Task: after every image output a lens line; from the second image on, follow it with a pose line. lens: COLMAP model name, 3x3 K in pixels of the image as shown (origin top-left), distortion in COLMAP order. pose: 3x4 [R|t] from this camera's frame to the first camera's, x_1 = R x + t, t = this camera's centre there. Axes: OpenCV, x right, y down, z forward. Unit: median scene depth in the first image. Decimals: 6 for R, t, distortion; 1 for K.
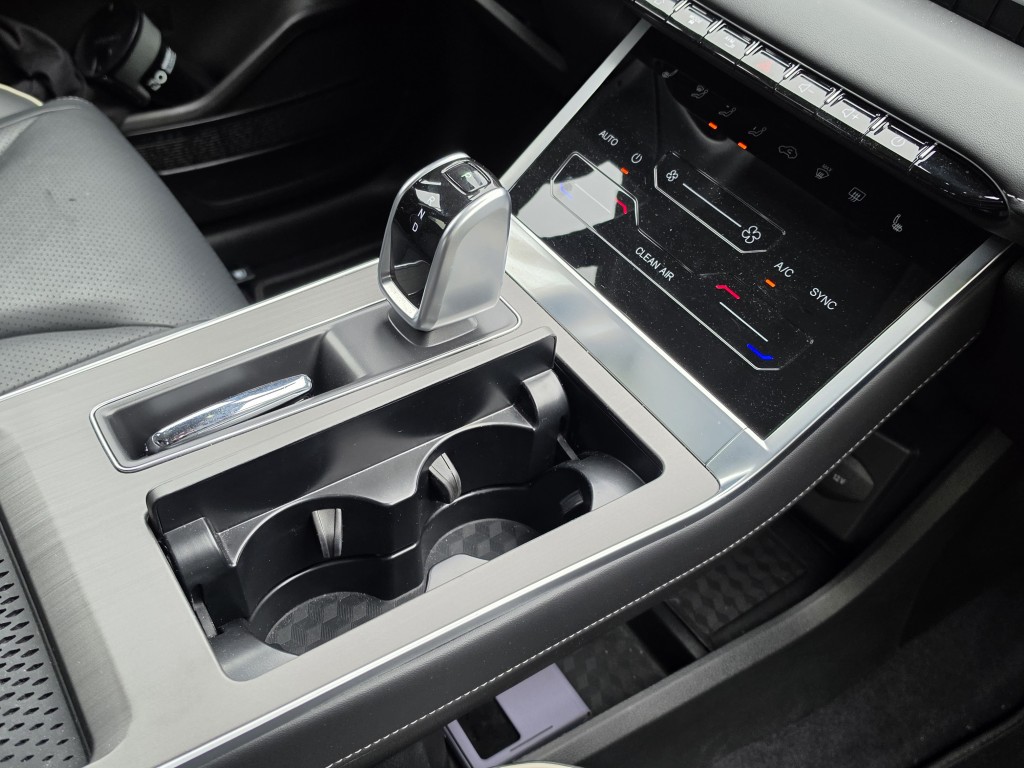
lens RADIAL K [[975.4, 0, 449.3], [0, 975.4, 381.3], [0, 0, 1]] dist [0.036694, -0.155689]
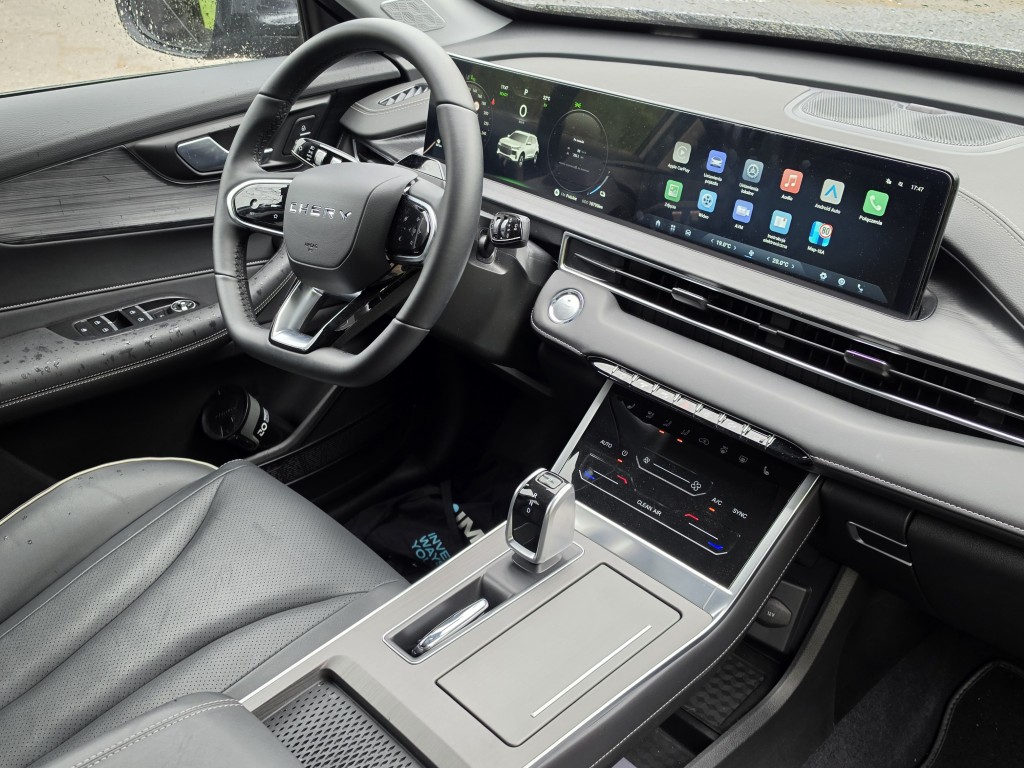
lens RADIAL K [[975.4, 0, 449.3], [0, 975.4, 381.3], [0, 0, 1]] dist [0.036694, -0.155689]
pose [[0.981660, -0.149399, 0.118422, -0.363931], [0.173513, 0.957513, -0.230354, 0.013258], [-0.078976, 0.246677, 0.965874, -0.871387]]
